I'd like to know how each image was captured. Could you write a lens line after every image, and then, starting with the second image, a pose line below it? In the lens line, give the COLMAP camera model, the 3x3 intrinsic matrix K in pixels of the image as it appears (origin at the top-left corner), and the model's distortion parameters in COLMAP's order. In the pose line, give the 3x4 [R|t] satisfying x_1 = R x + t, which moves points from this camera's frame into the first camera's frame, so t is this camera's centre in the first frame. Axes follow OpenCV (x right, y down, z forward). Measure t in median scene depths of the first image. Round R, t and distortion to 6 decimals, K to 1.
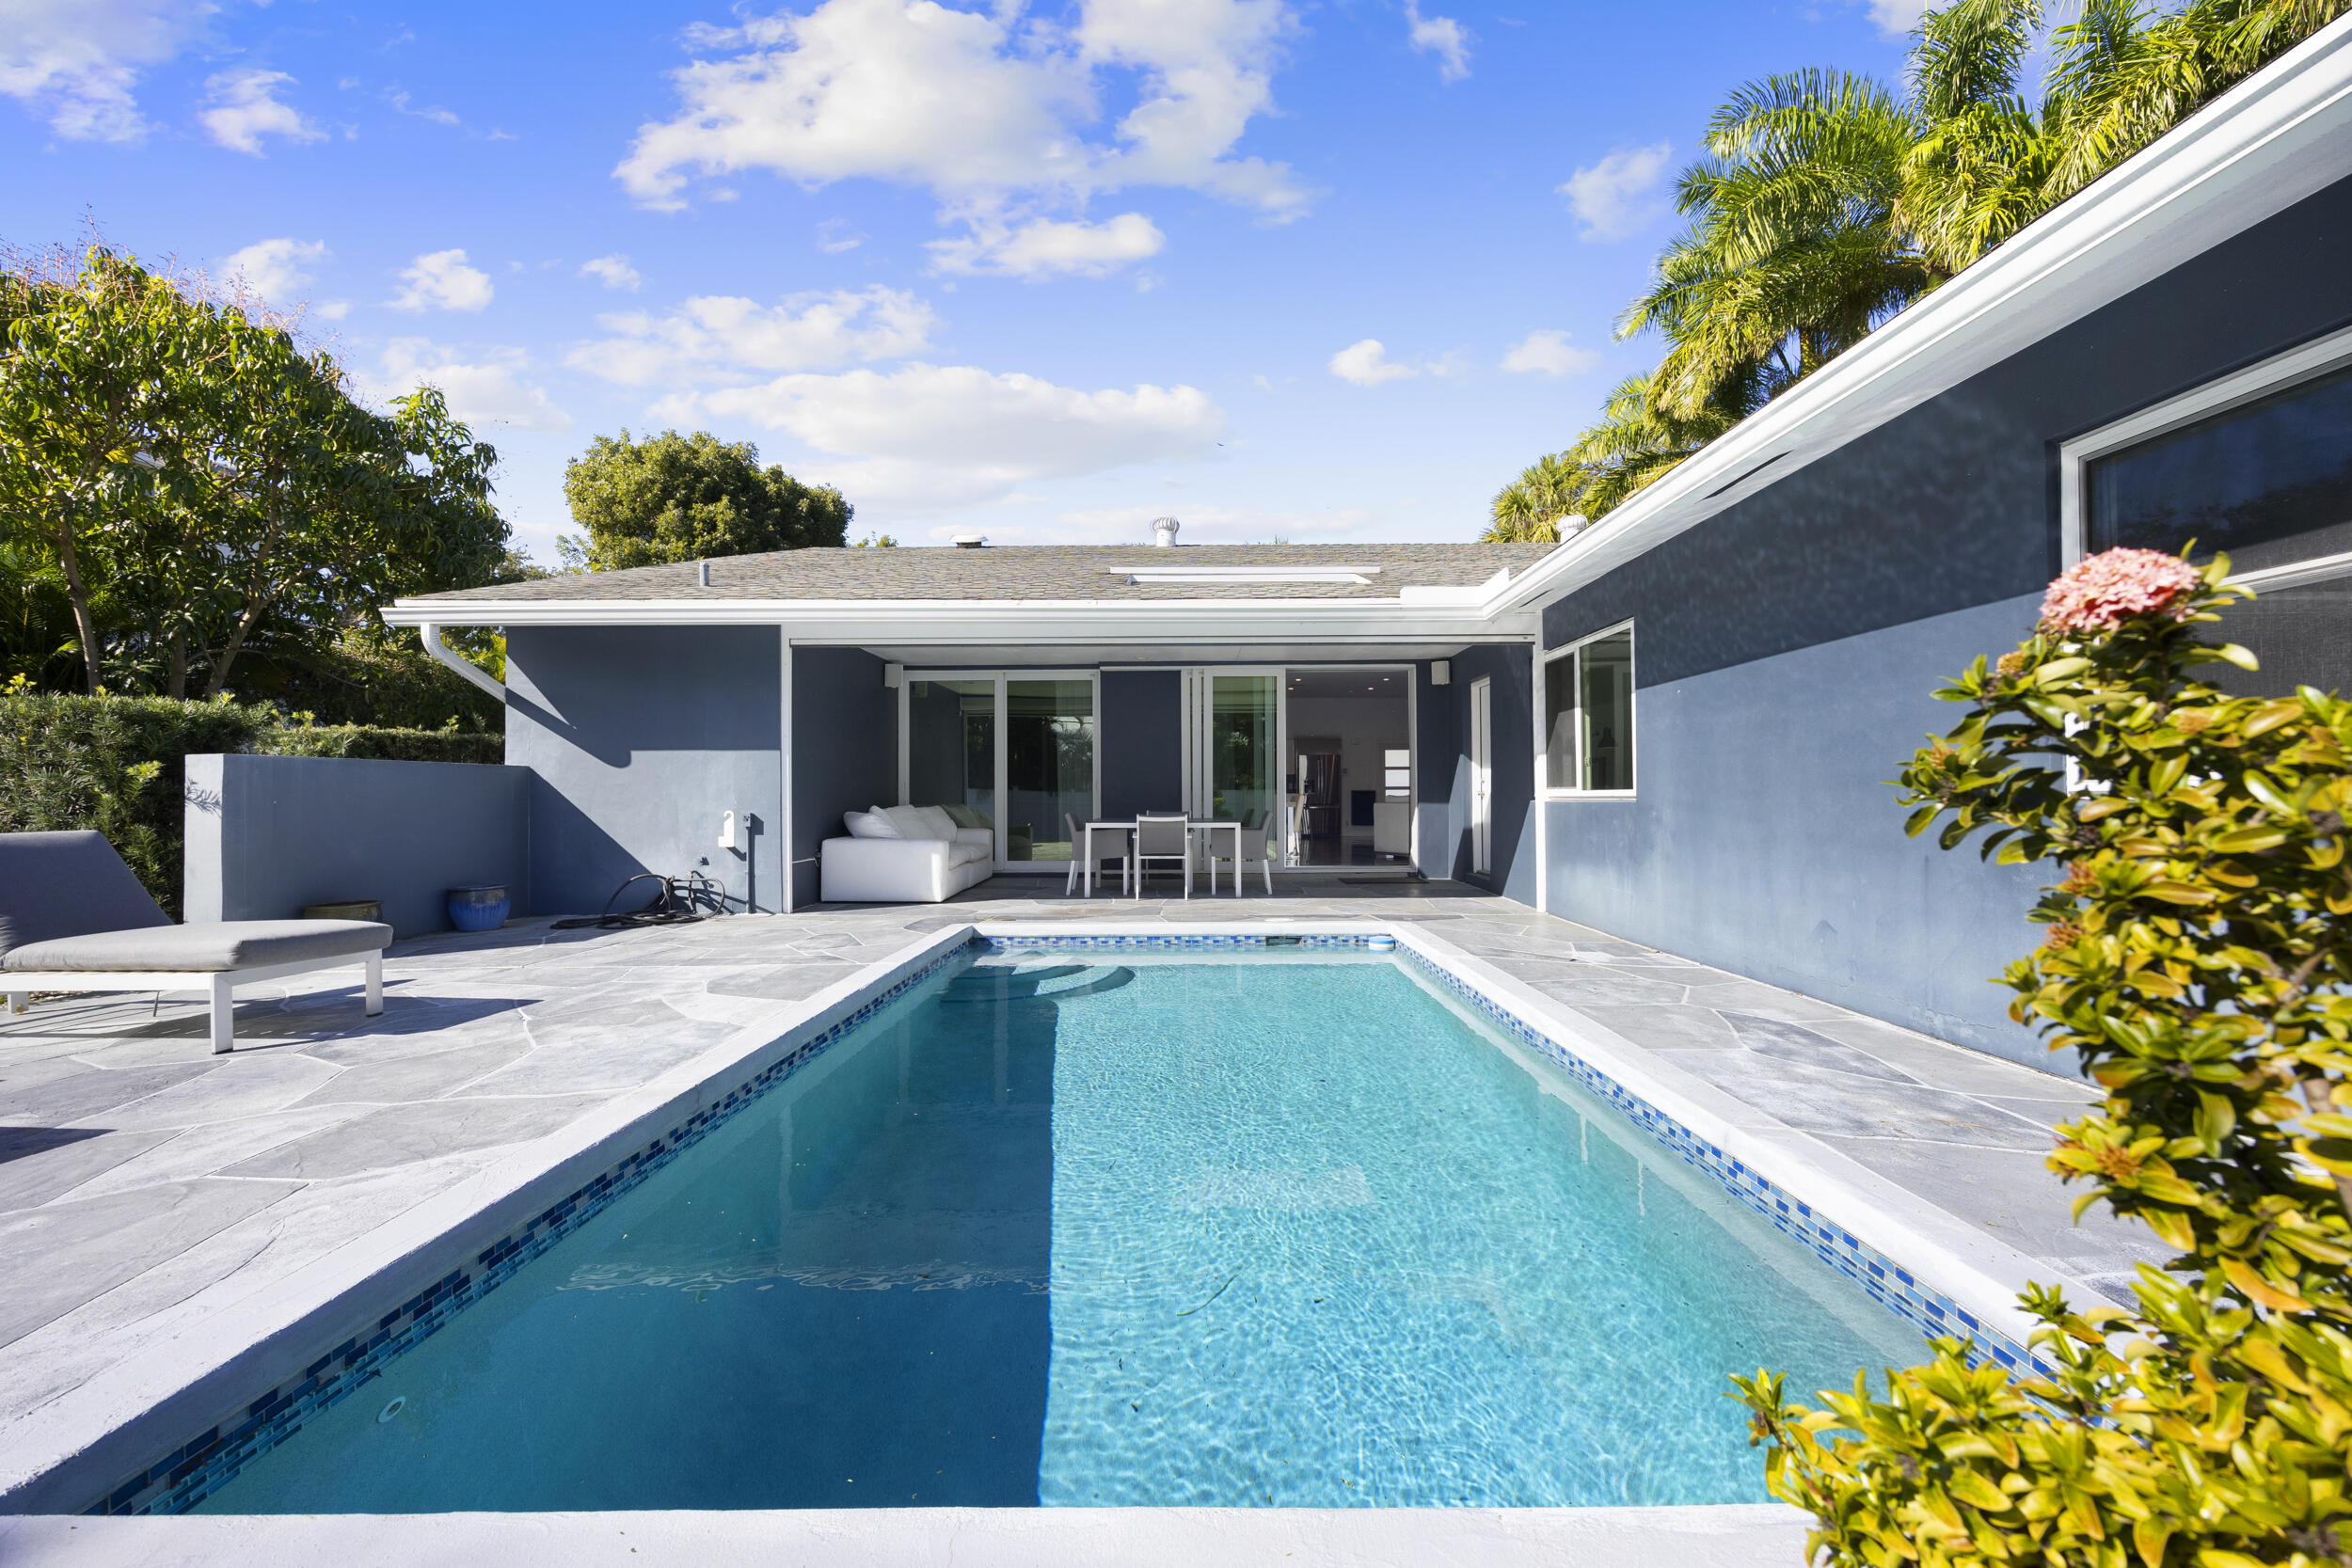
lens RADIAL K [[898.0, 0, 1180.7], [0, 898.0, 786.5], [0, 0, 1]] dist [-0.004022, 0.001078]
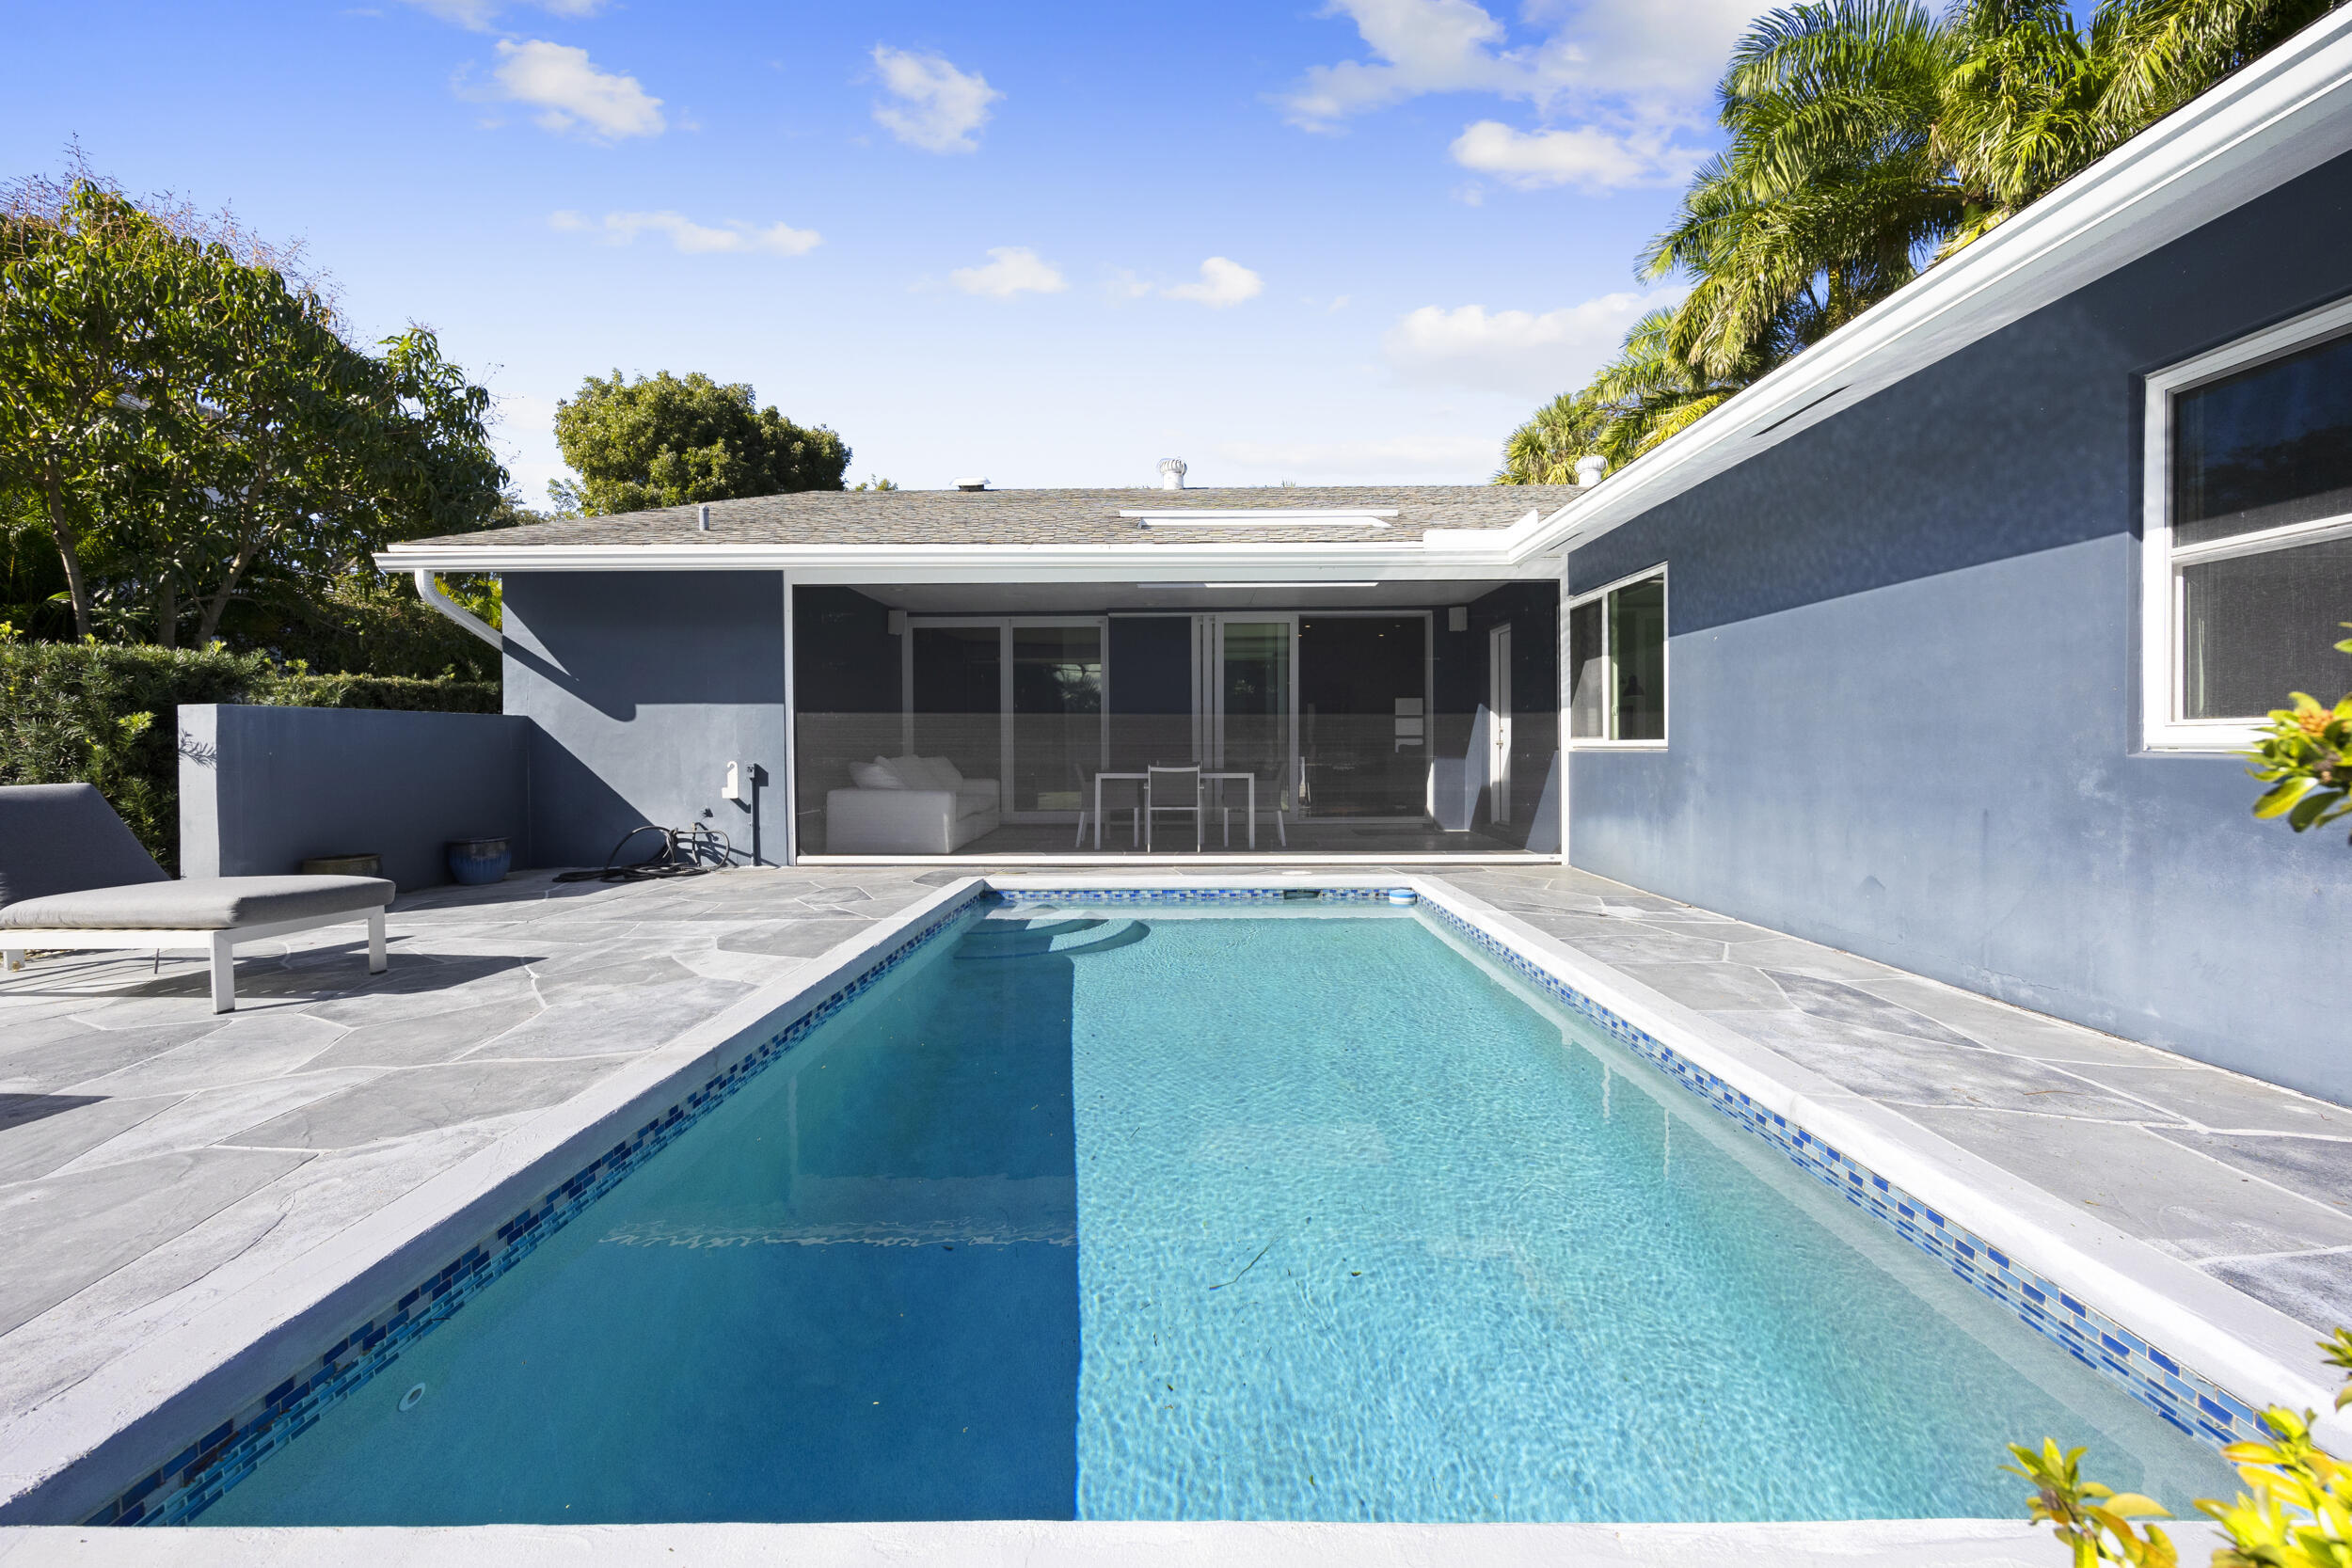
lens RADIAL K [[898.0, 0, 1164.5], [0, 898.0, 751.3], [0, 0, 1]] dist [-0.004022, 0.001078]
pose [[0.999992, -0.000500, -0.003999, -0.030960], [0.000580, 0.999799, 0.020026, -0.003544], [0.003988, -0.020028, 0.999791, 0.025911]]
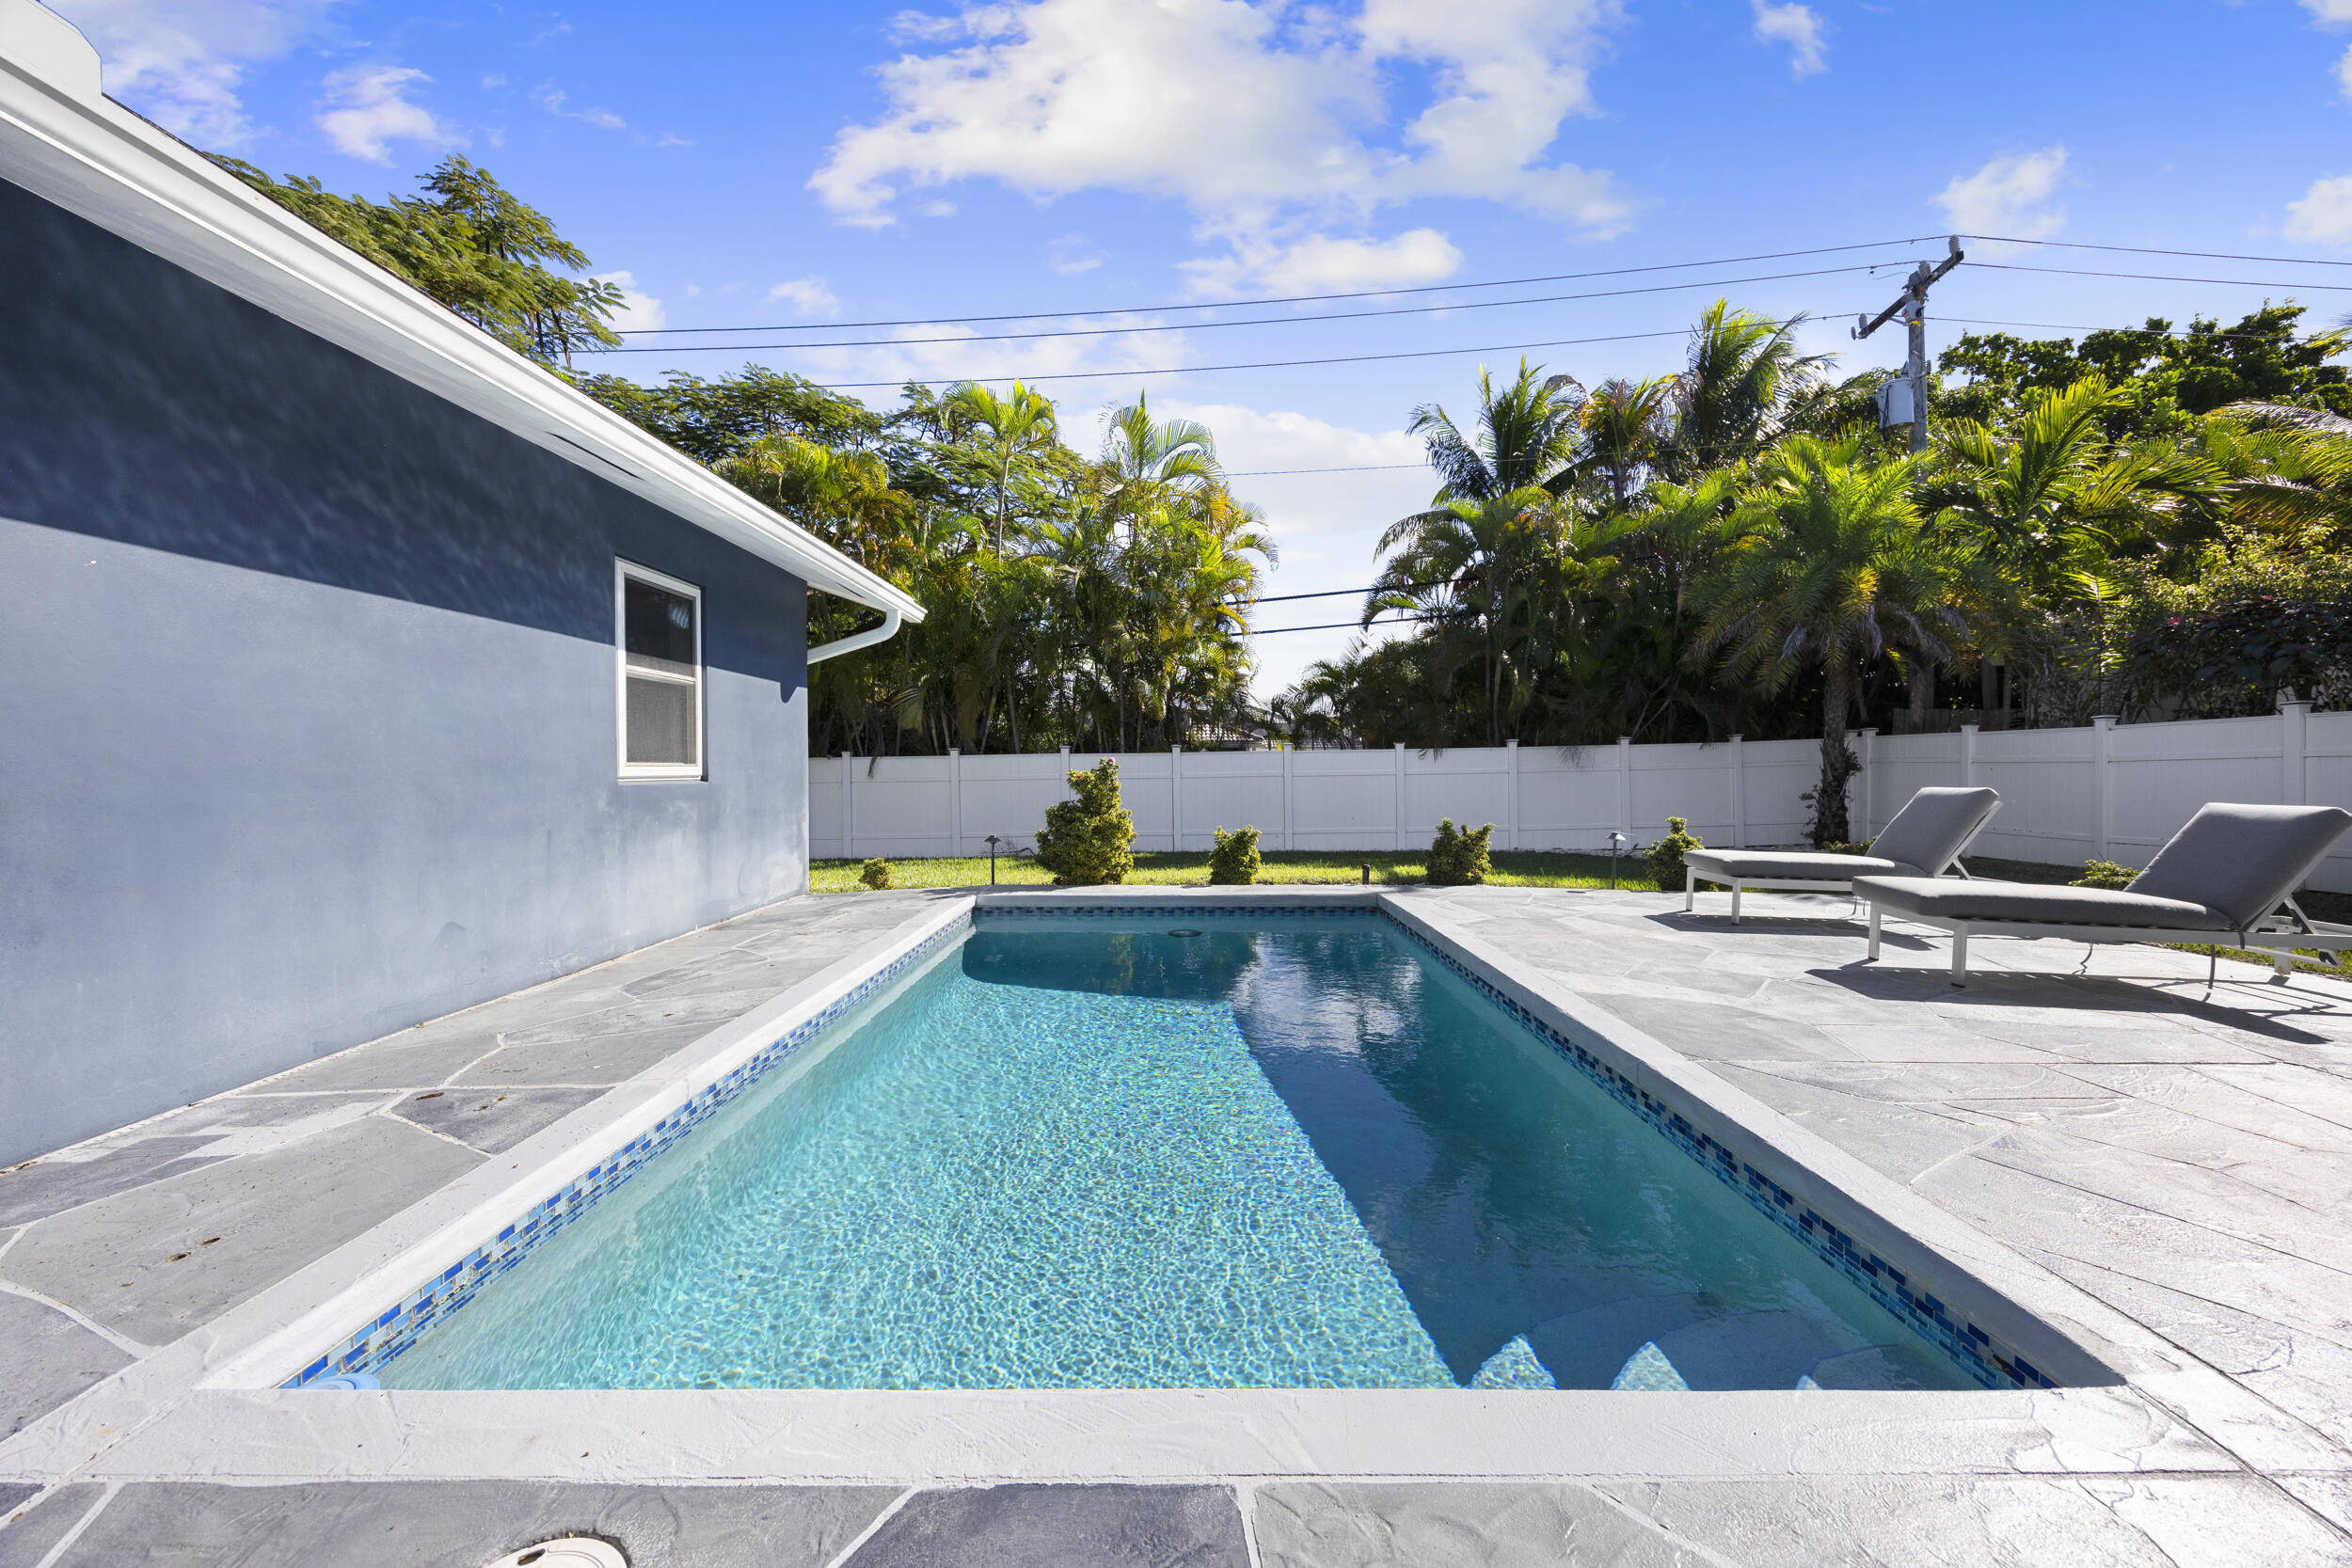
lens RADIAL K [[898.0, 0, 1180.0], [0, 898.0, 781.4], [0, 0, 1]] dist [-0.004022, 0.001078]
pose [[-0.999800, 0.003287, -0.019737, 0.000905], [0.003265, 0.999994, 0.001128, 0.005958], [0.019741, 0.001064, -0.999805, 1.130455]]
